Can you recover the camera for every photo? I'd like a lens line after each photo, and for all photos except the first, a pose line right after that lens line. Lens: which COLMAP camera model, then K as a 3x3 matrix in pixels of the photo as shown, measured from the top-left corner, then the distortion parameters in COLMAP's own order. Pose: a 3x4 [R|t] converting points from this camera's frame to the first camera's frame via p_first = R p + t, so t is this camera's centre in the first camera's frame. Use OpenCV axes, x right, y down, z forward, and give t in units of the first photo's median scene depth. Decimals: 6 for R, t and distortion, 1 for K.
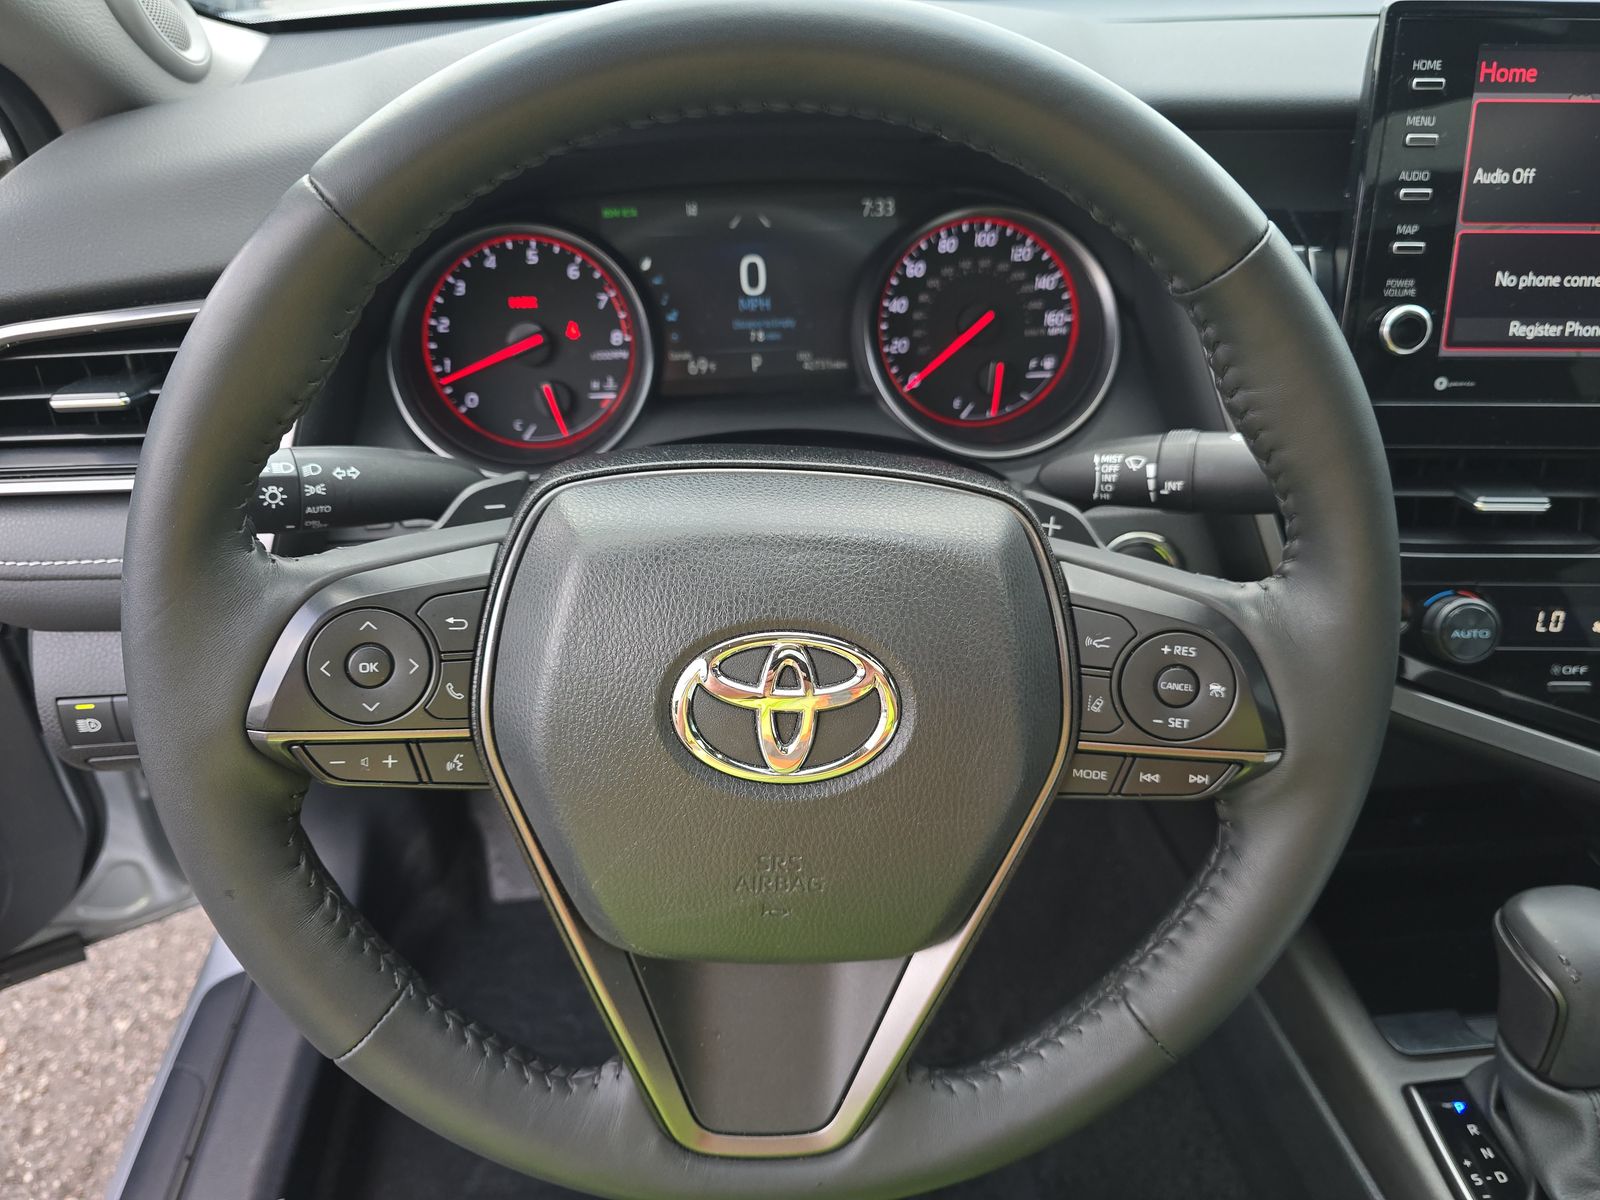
lens RADIAL K [[1150.3, 0, 800.0], [0, 1150.3, 600.0], [0, 0, 1]] dist [0.029727, -0.041773]
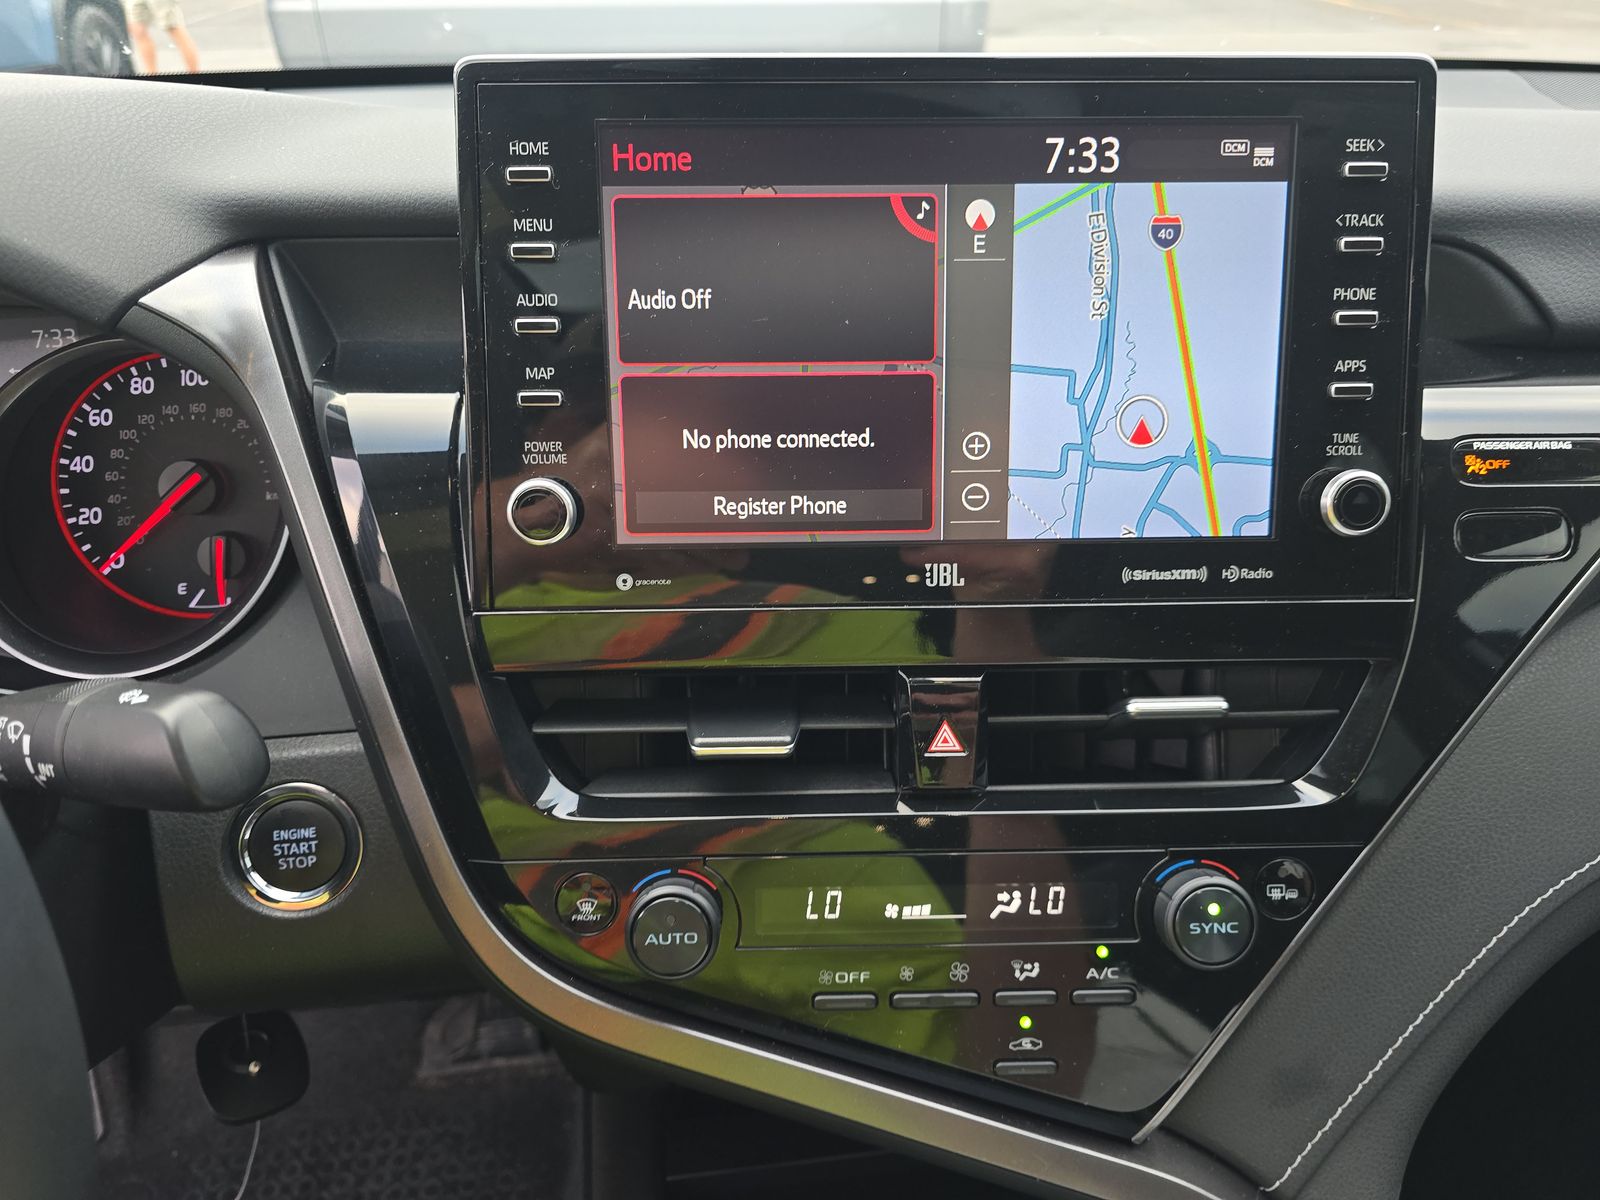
lens RADIAL K [[1150.3, 0, 800.0], [0, 1150.3, 600.0], [0, 0, 1]] dist [0.029727, -0.041773]
pose [[0.999102, -0.016900, 0.038842, 0.546825], [0.020063, 0.996385, -0.082549, -0.099276], [-0.037306, 0.083254, 0.995830, 0.247522]]
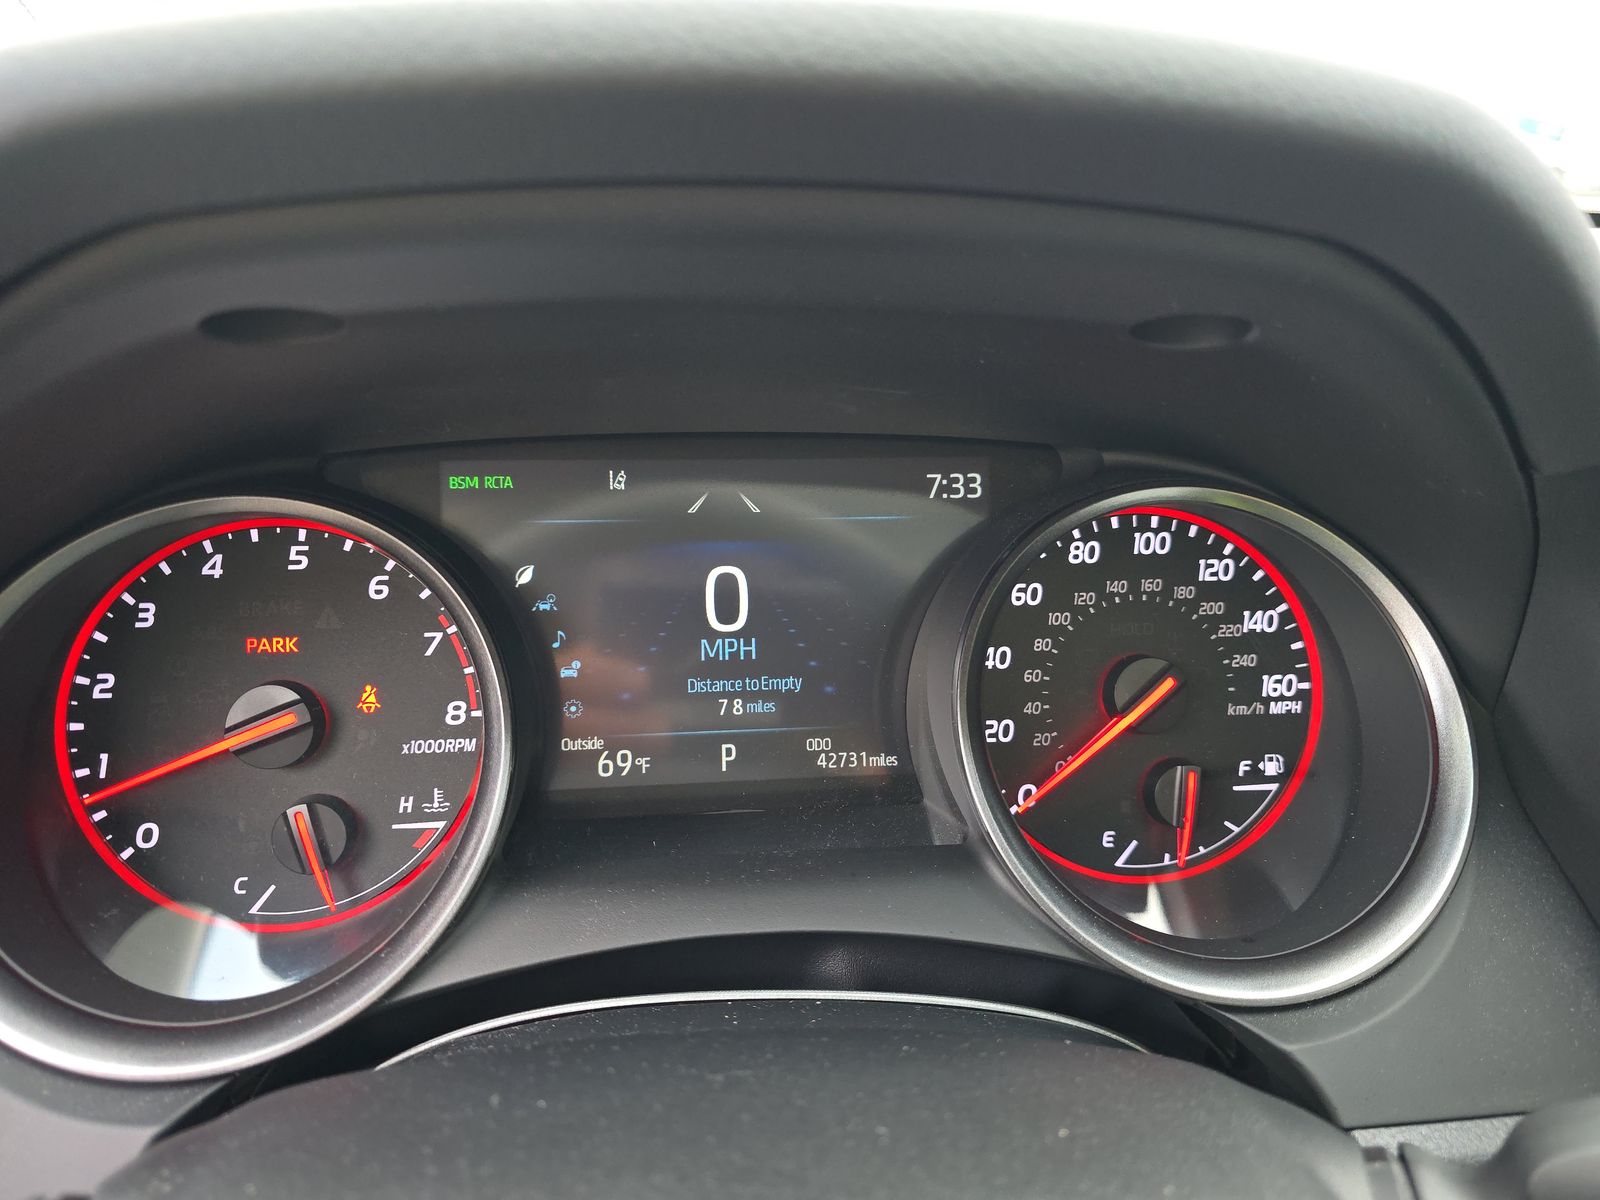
lens RADIAL K [[1150.3, 0, 800.0], [0, 1150.3, 600.0], [0, 0, 1]] dist [0.029727, -0.041773]
pose [[0.999522, 0.017424, 0.025557, -0.021062], [-0.010161, 0.965354, -0.260744, -0.146944], [-0.029215, 0.260360, 0.965070, 0.499297]]
